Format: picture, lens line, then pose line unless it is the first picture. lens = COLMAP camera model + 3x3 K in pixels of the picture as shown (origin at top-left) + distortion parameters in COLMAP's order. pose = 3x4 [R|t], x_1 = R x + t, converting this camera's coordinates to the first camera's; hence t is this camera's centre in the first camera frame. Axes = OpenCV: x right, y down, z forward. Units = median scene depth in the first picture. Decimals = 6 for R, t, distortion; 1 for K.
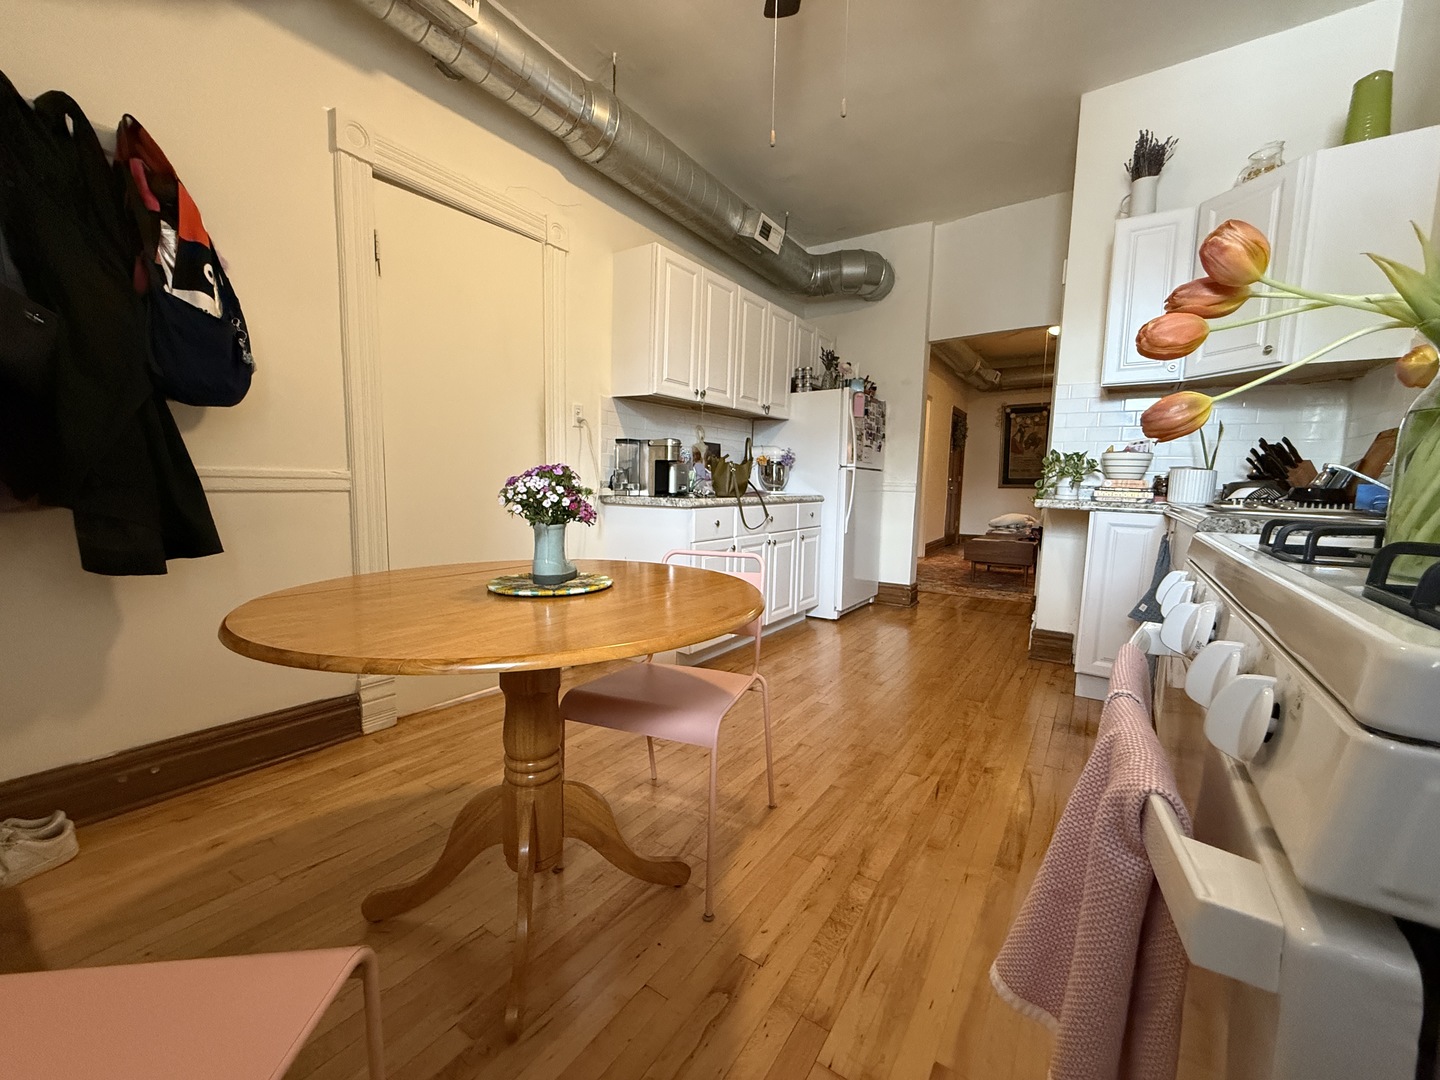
lens RADIAL K [[579.8, 0, 713.6], [0, 579.8, 539.3], [0, 0, 1]] dist [-0.000014, 0.000717]
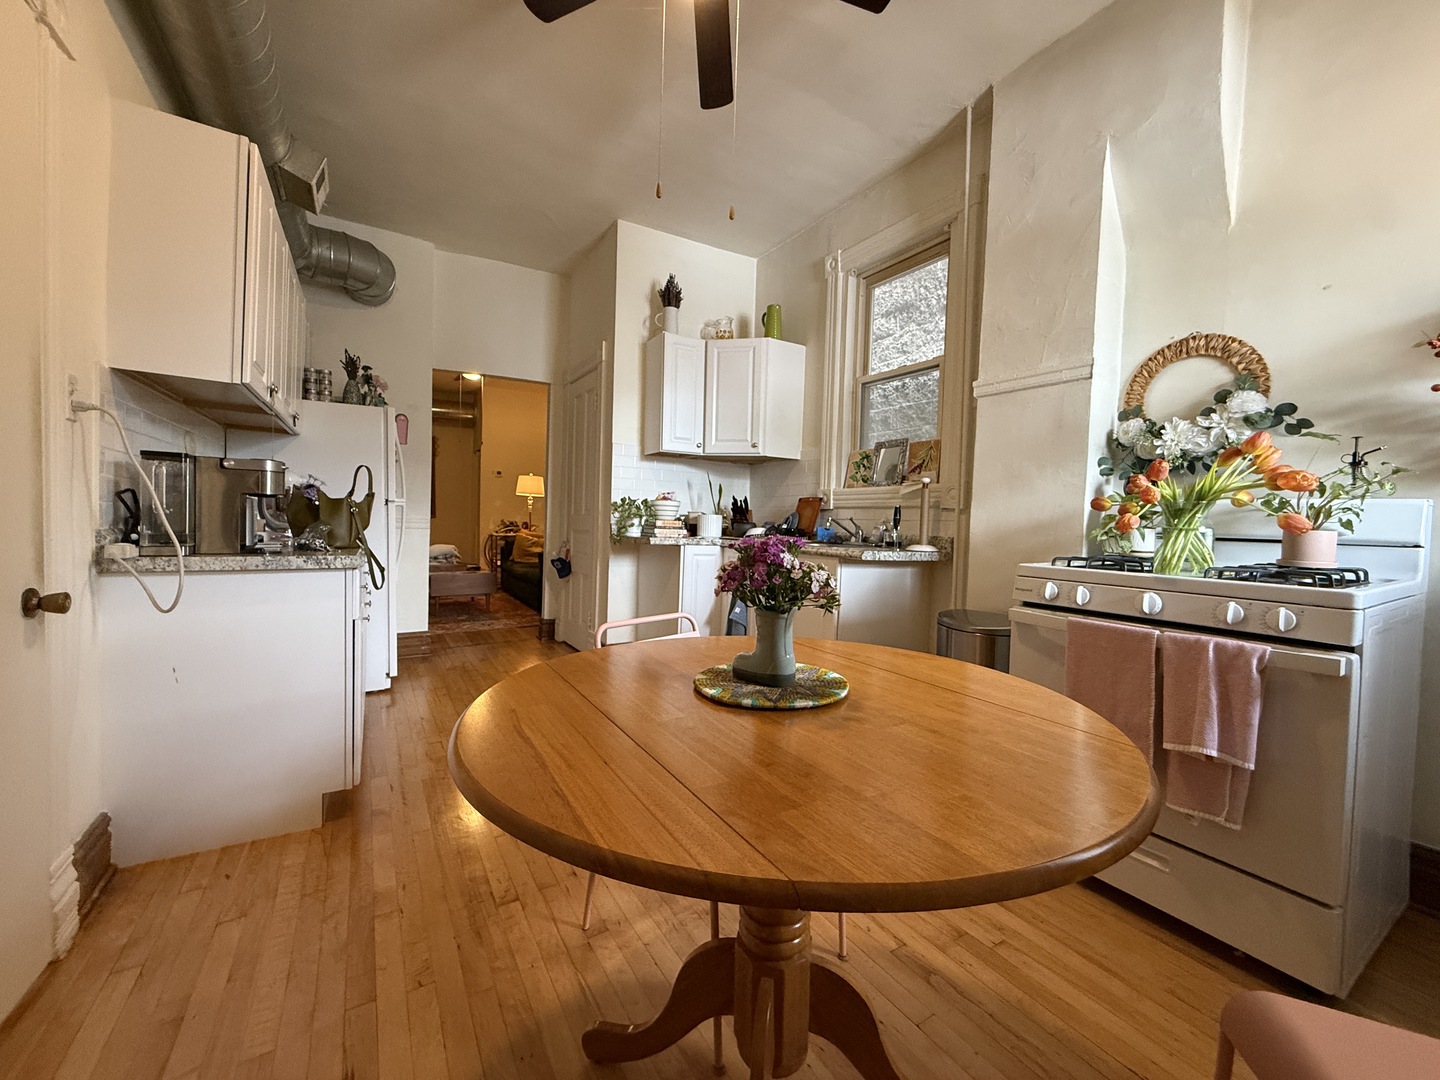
lens RADIAL K [[579.8, 0, 717.3], [0, 579.8, 538.5], [0, 0, 1]] dist [-0.000014, 0.000717]
pose [[0.408796, -0.038055, 0.911832, -0.456644], [0.075856, 0.997090, 0.007605, -0.058681], [-0.909468, 0.066059, 0.410493, 0.319651]]
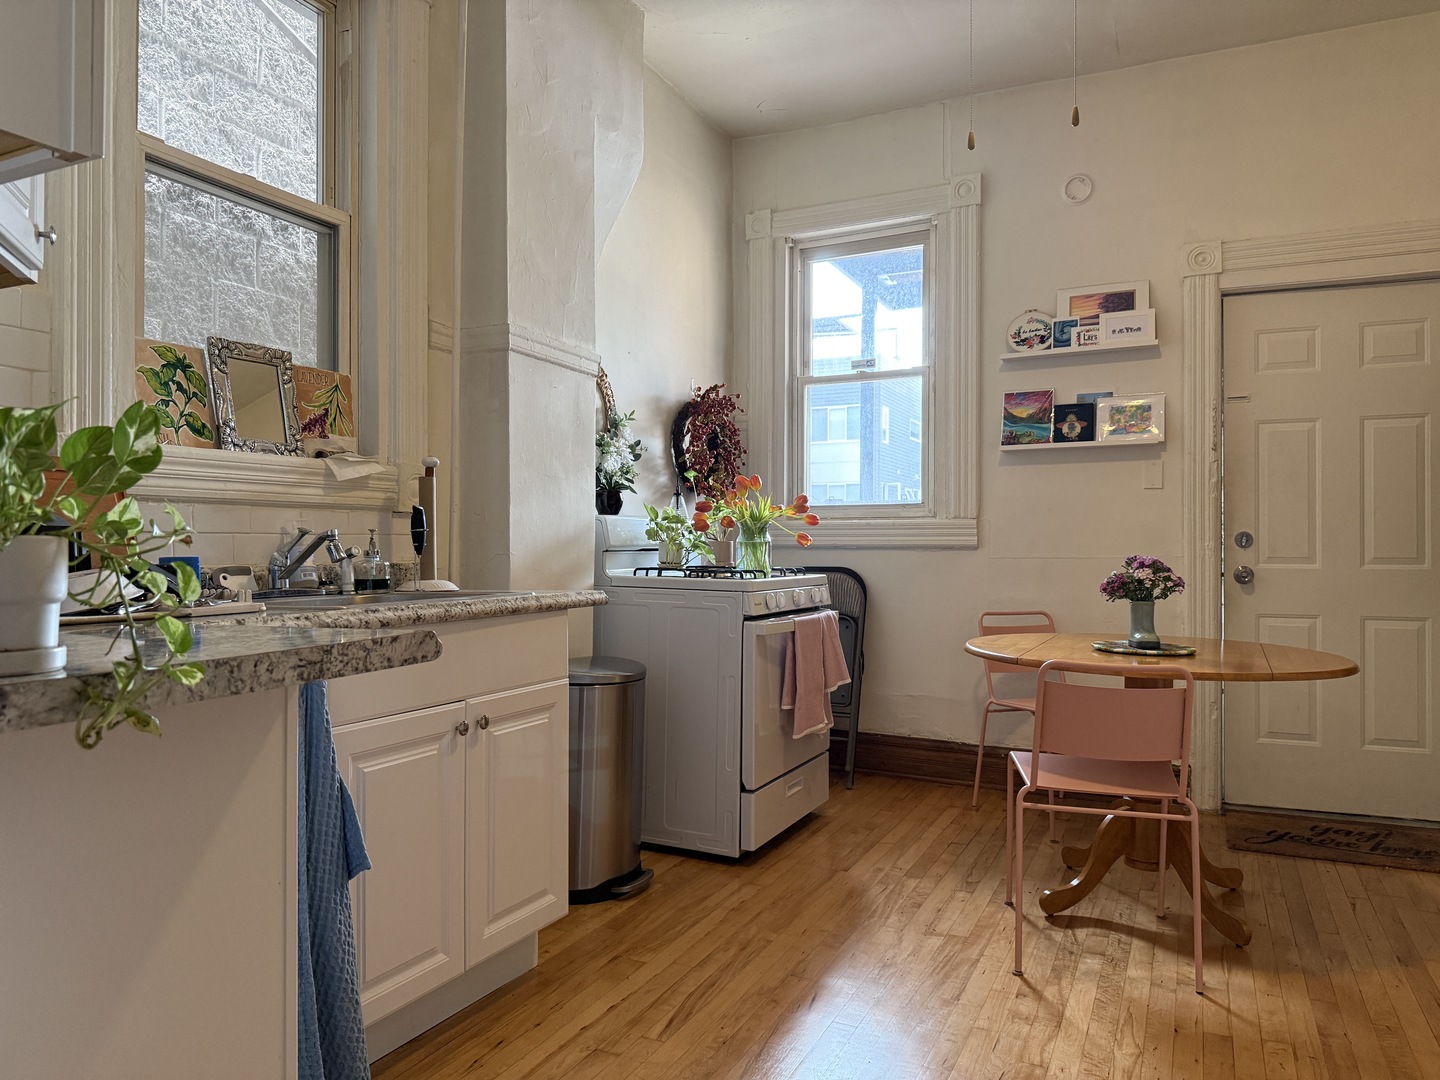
lens RADIAL K [[1002.9, 0, 717.2], [0, 1002.9, 541.6], [0, 0, 1]] dist [0.003814, -0.001108]
pose [[-0.987803, -0.029906, -0.152807, 0.432152], [-0.045207, 0.994192, 0.097663, -0.148806], [0.148999, 0.103380, -0.983419, 1.322125]]
